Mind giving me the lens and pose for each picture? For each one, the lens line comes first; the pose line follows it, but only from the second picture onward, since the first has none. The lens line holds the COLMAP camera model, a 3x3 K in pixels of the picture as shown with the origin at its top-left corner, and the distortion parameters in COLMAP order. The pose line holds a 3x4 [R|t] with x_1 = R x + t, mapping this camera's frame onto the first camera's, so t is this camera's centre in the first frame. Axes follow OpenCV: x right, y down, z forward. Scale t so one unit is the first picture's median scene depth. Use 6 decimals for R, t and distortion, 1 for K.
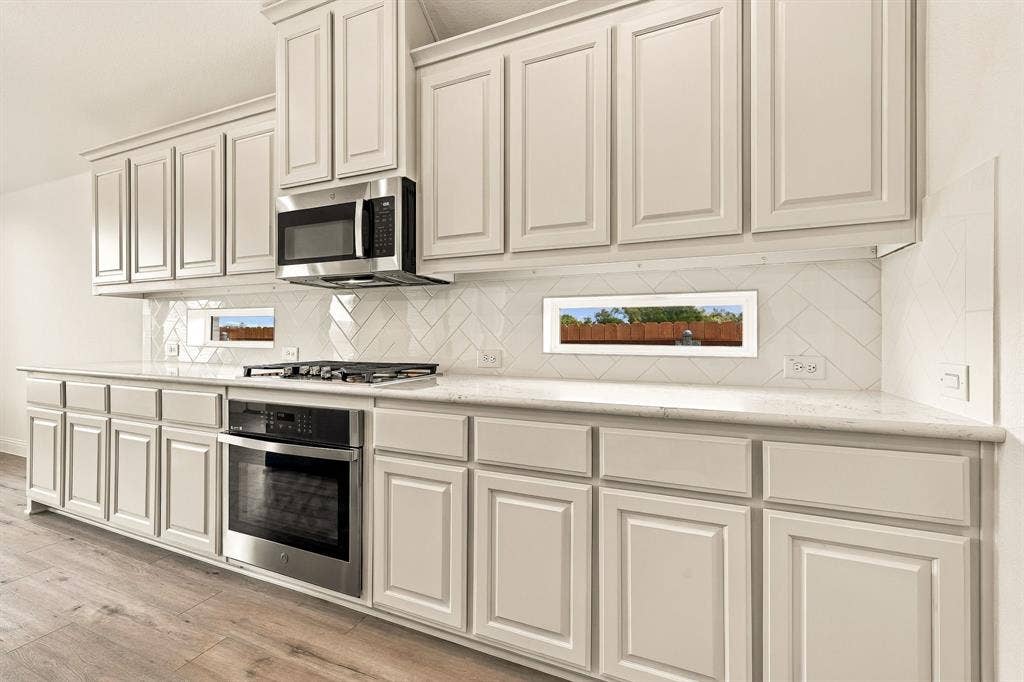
lens RADIAL K [[461.7, 0, 508.8], [0, 461.7, 329.6], [0, 0, 1]] dist [0.011012, 0.000215]
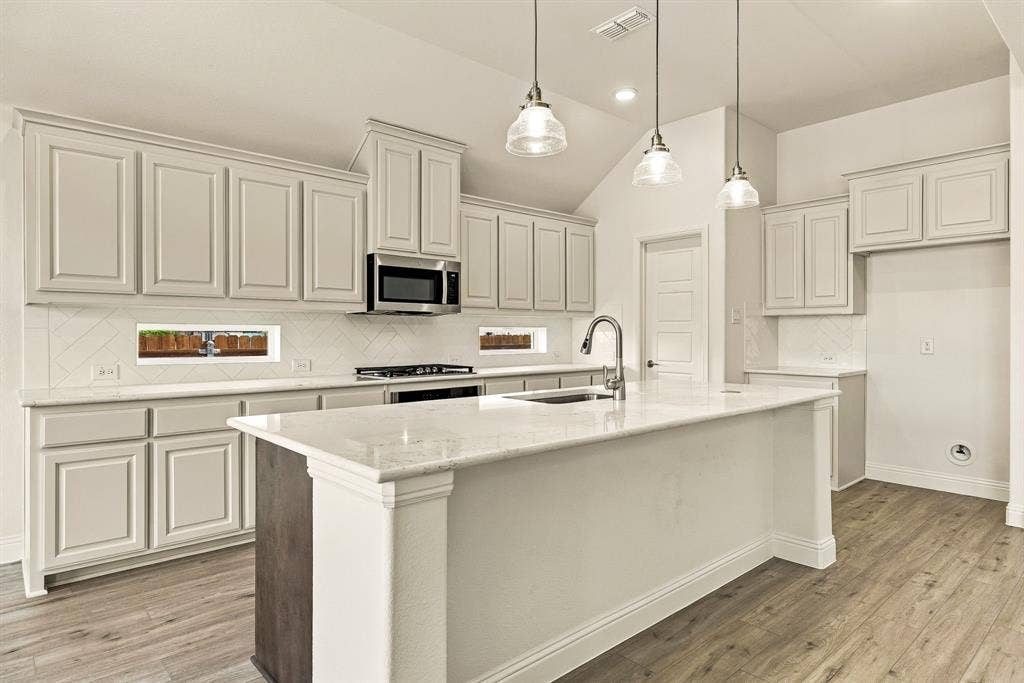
lens RADIAL K [[569.5, 0, 514.2], [0, 569.5, 340.7], [0, 0, 1]] dist [-0.002695, 0.000587]
pose [[0.409482, -0.005486, 0.912302, -2.151095], [-0.000682, 0.999980, 0.006319, -0.028806], [-0.912318, -0.003209, 0.409470, -0.126374]]
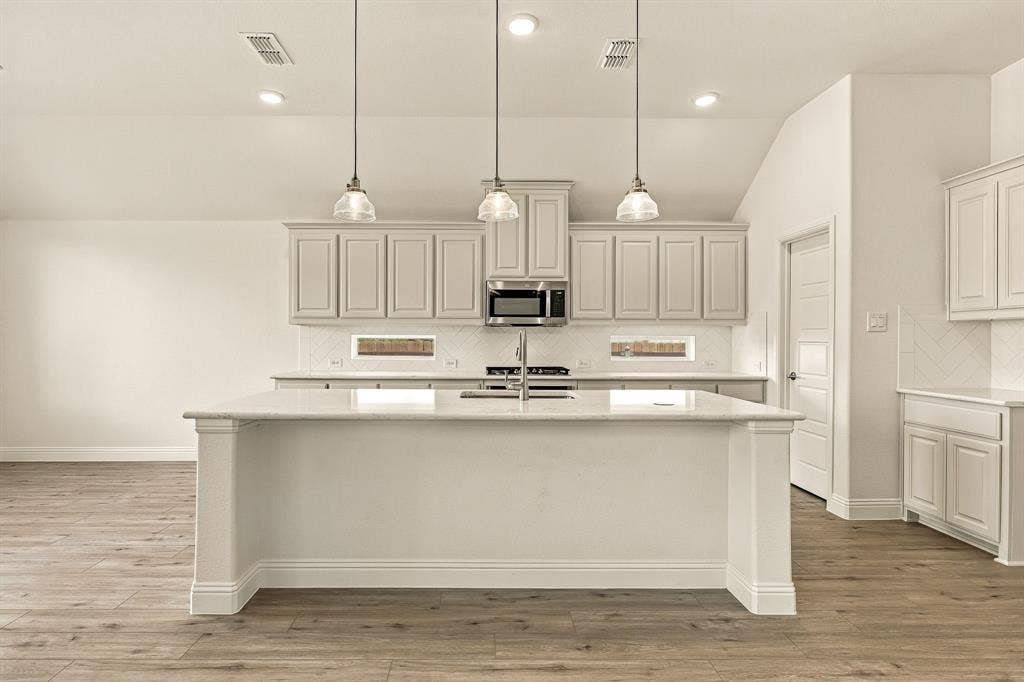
lens RADIAL K [[519.0, 0, 509.3], [0, 519.0, 342.8], [0, 0, 1]] dist [0.002011, 0.000875]
pose [[0.900304, 0.005558, 0.435225, -1.502008], [-0.008268, 0.999956, 0.004332, -0.044502], [-0.435182, -0.007498, 0.900311, -1.068787]]
